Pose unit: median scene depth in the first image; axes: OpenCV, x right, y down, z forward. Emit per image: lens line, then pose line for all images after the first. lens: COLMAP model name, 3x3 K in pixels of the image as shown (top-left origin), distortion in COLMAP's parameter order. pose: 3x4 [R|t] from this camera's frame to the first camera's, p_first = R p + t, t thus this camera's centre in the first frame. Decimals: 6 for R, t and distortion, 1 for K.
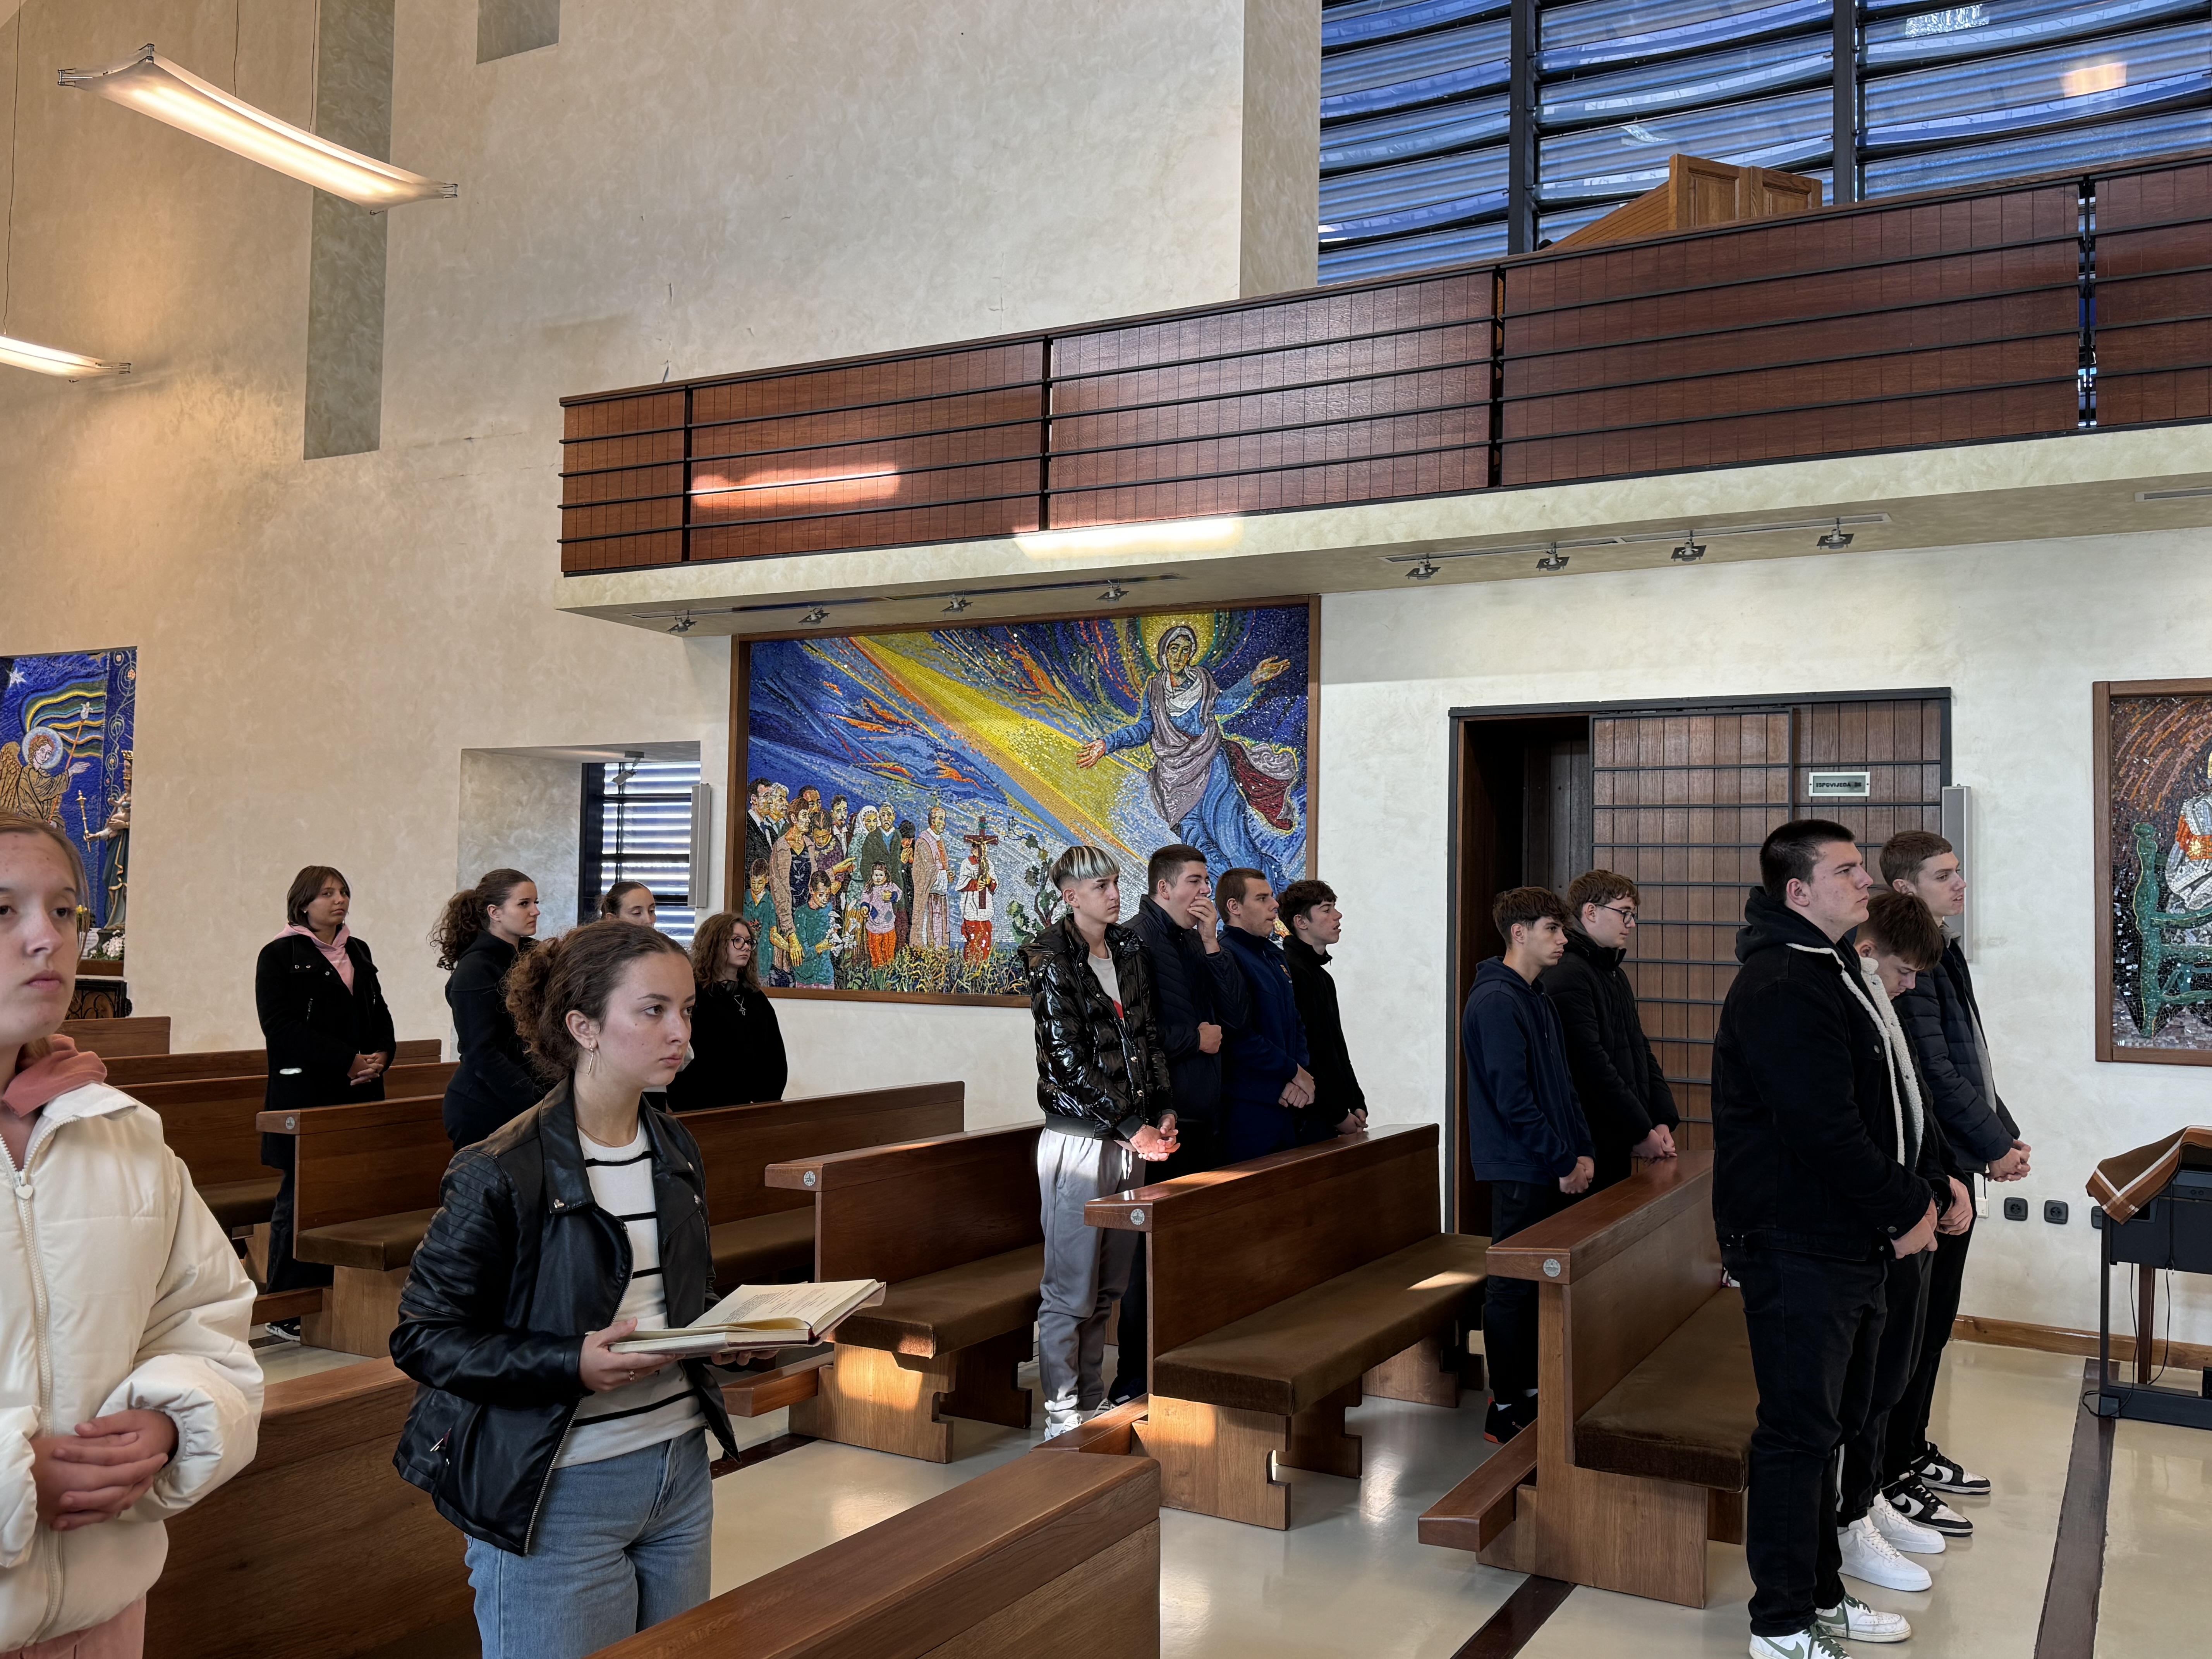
lens RADIAL K [[1915.7, 0, 1108.0], [0, 1915.7, 834.5], [0, 0, 1]] dist [0.121369, -0.143746]
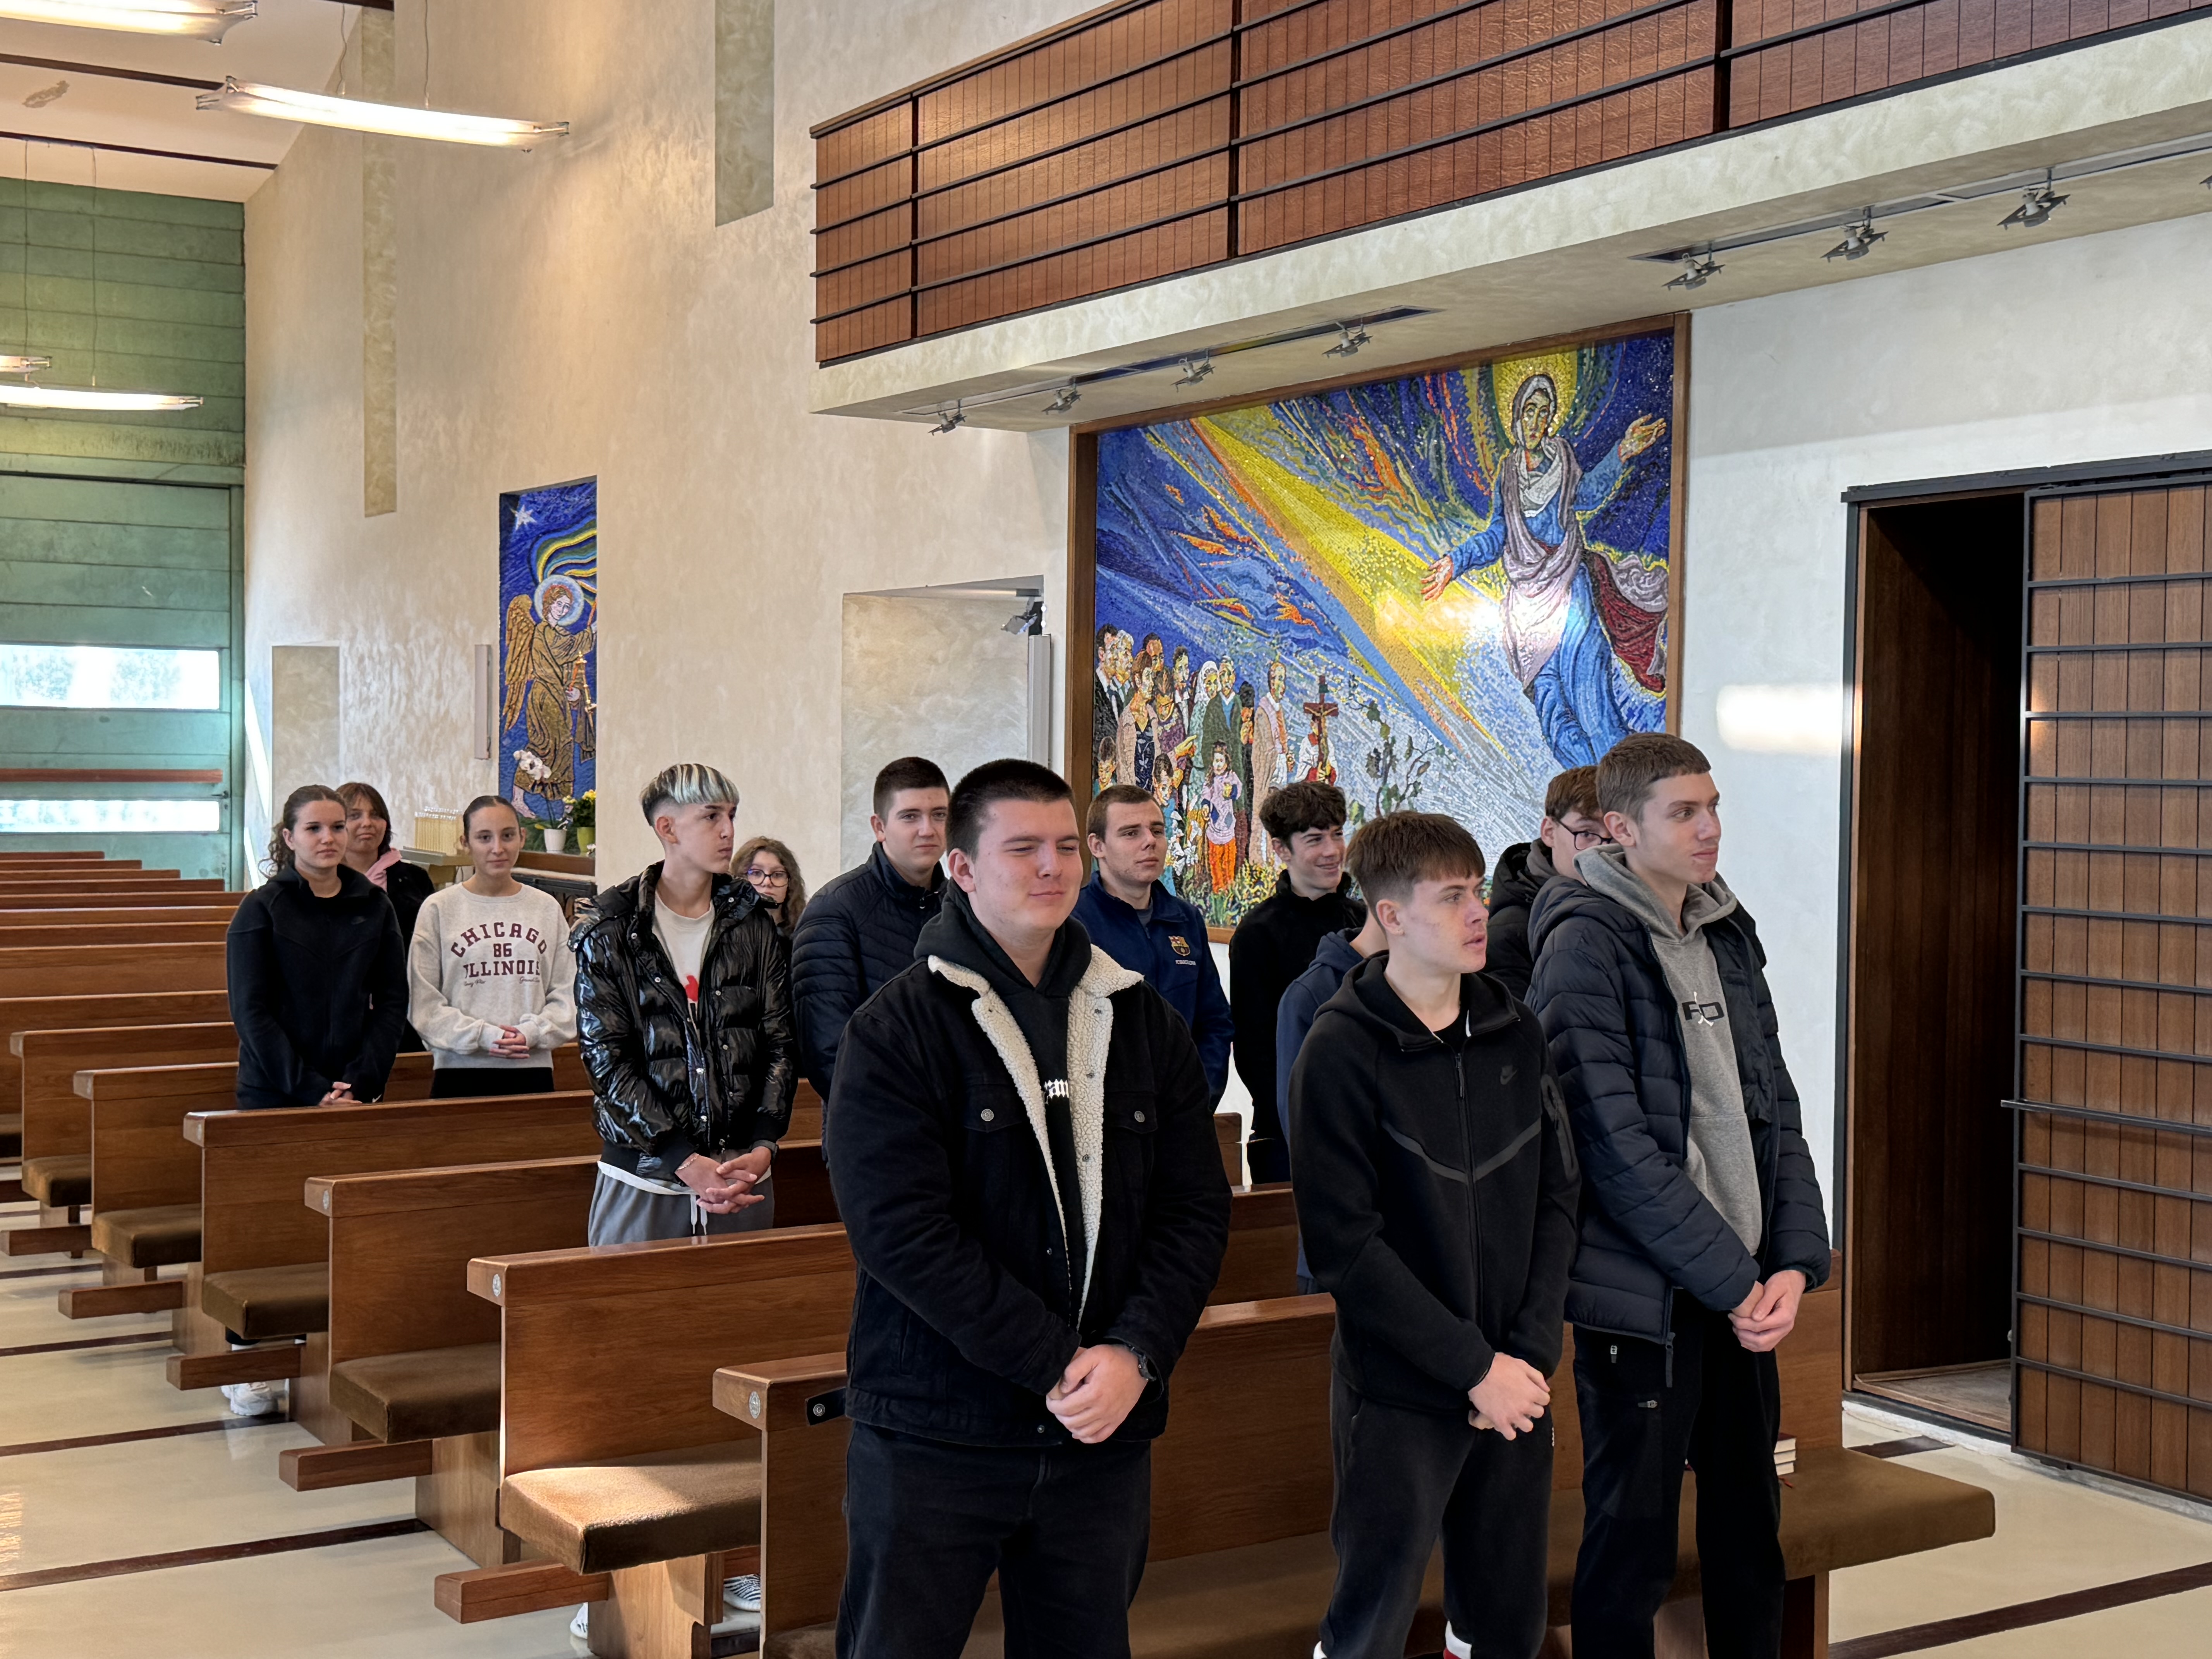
lens RADIAL K [[2810.7, 0, 1119.4], [0, 2810.7, 827.6], [0, 0, 1]] dist [0.125078, 0.000000]
pose [[0.871973, 0.004269, -0.489535, 0.380961], [0.027413, 0.997967, 0.057531, -0.015688], [0.488786, -0.063585, 0.870084, 0.095854]]
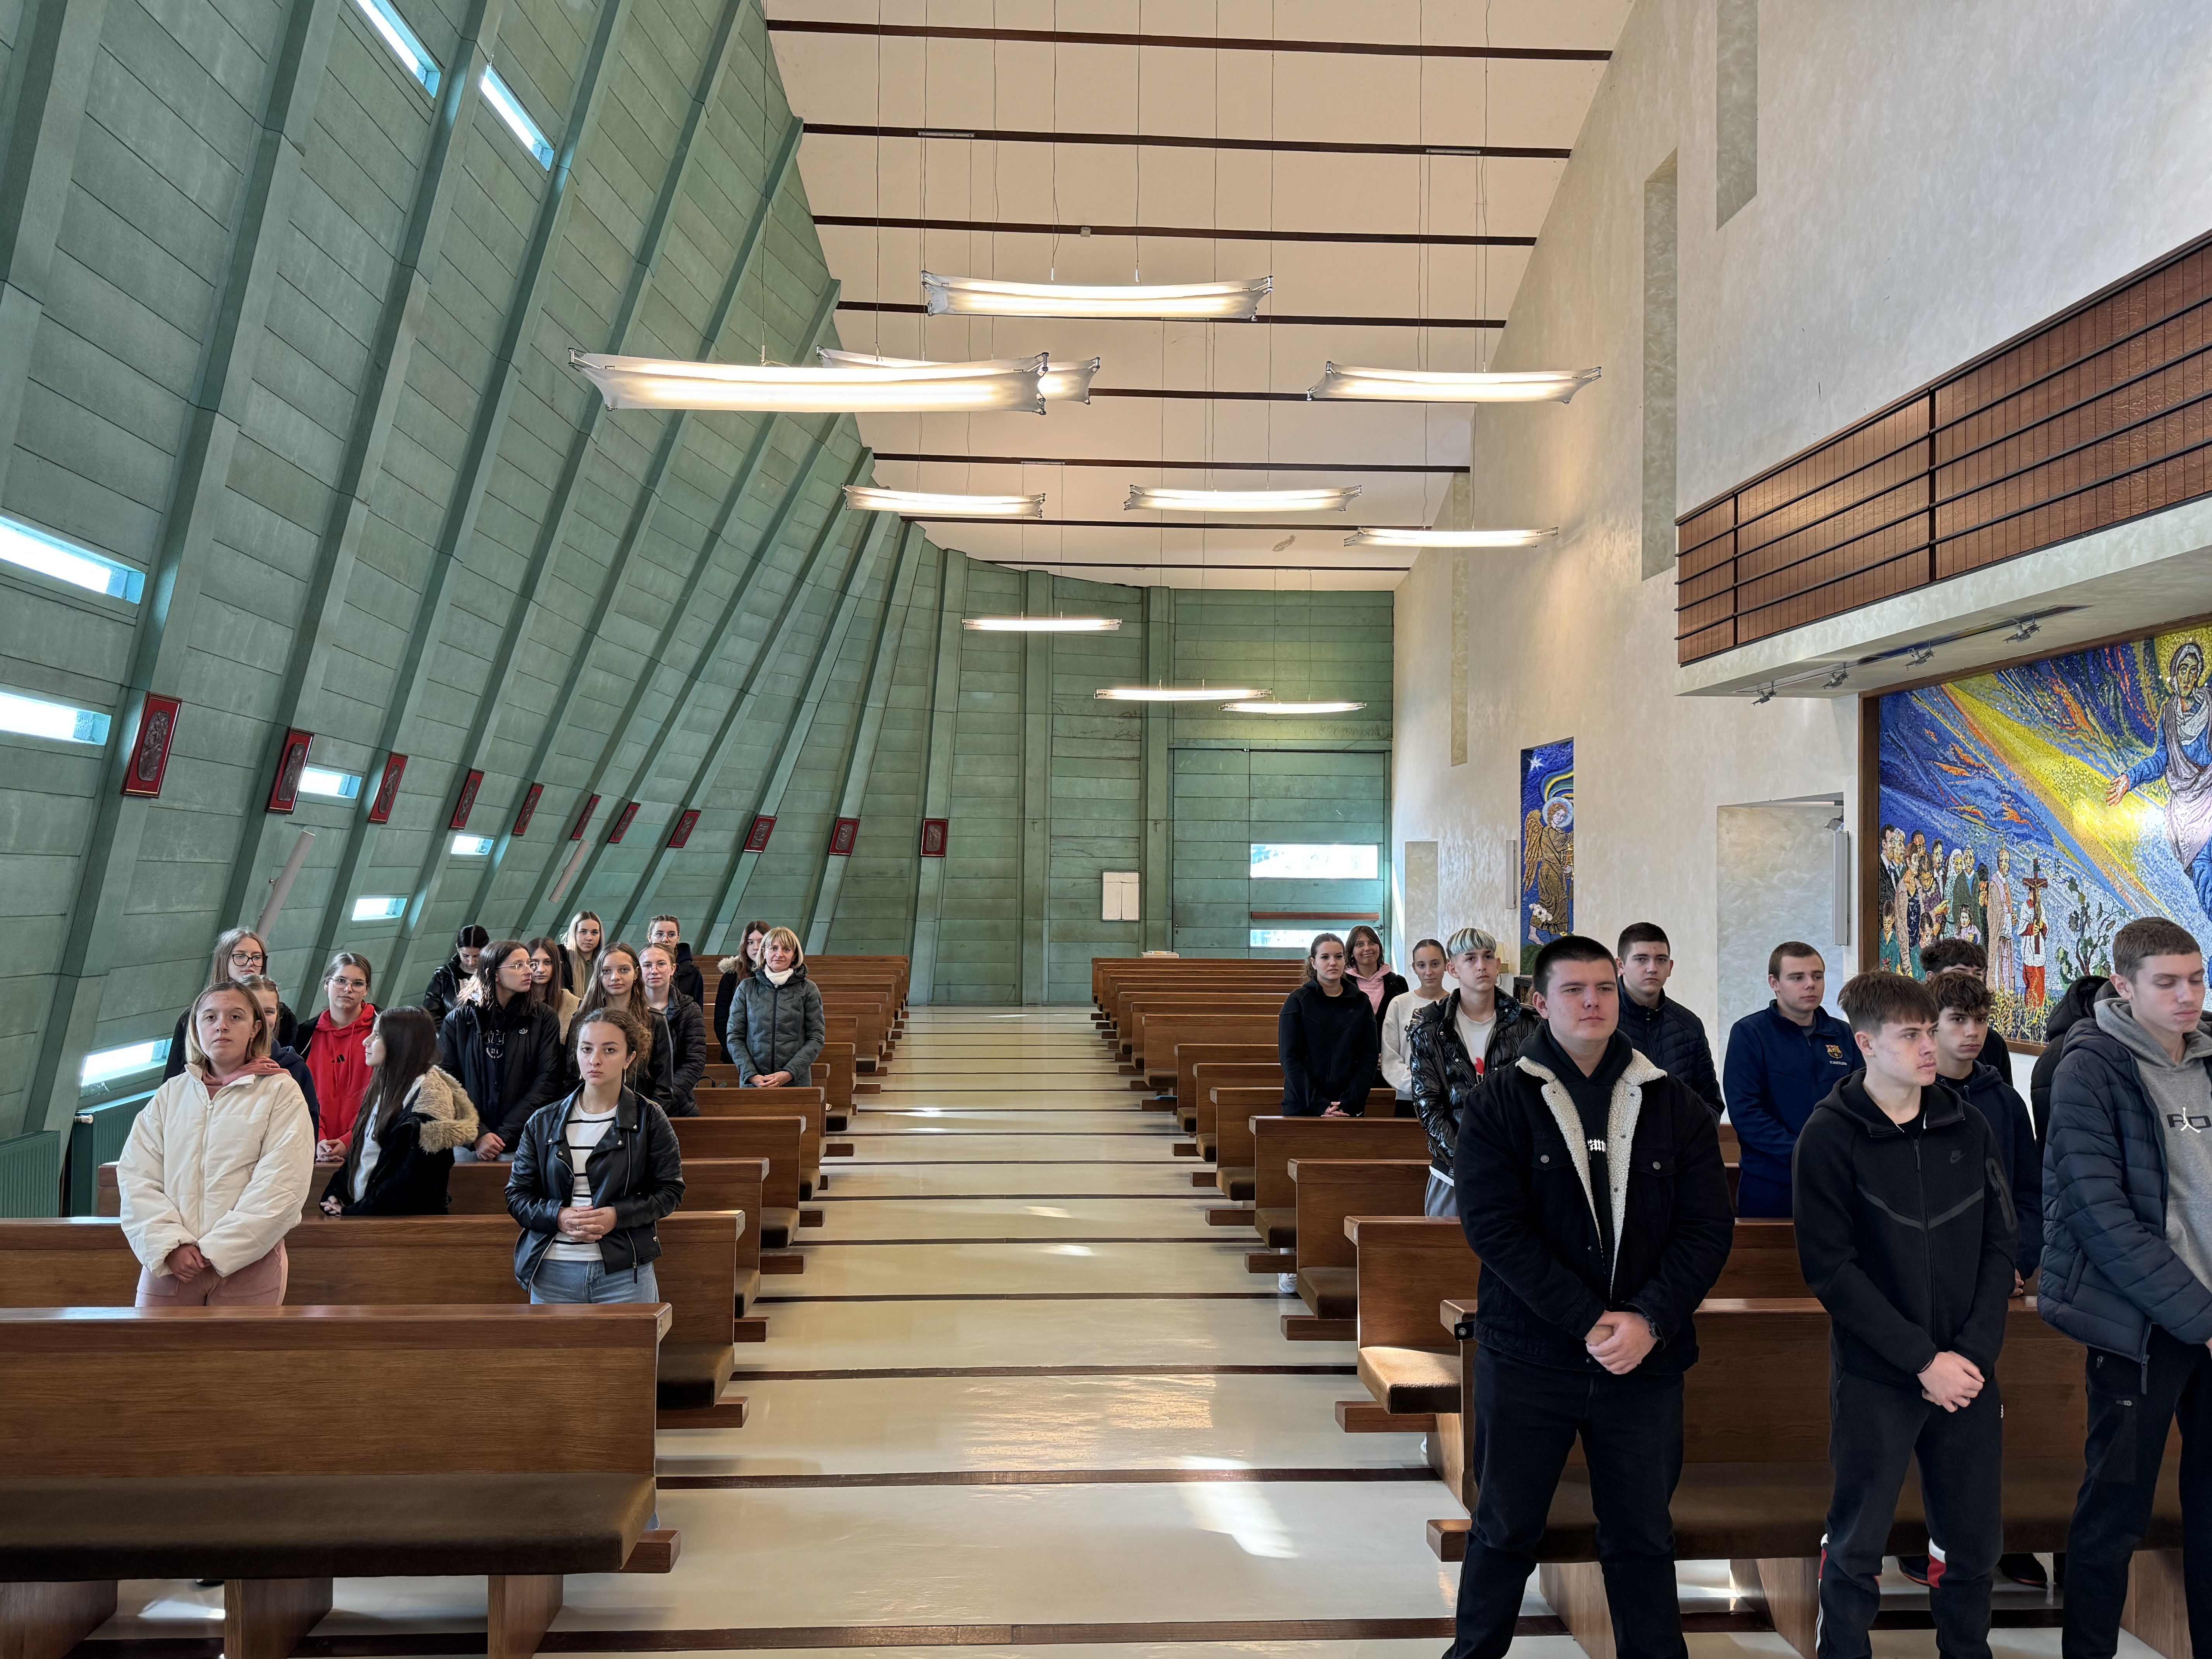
lens RADIAL K [[1712.6, 0, 1090.0], [0, 1712.6, 834.8], [0, 0, 1]] dist [0.052125, -0.055054]
pose [[0.522876, -0.038894, -0.851521, 0.454707], [0.038787, 0.999009, -0.021814, -0.022221], [0.851526, -0.021622, 0.523867, 0.139597]]
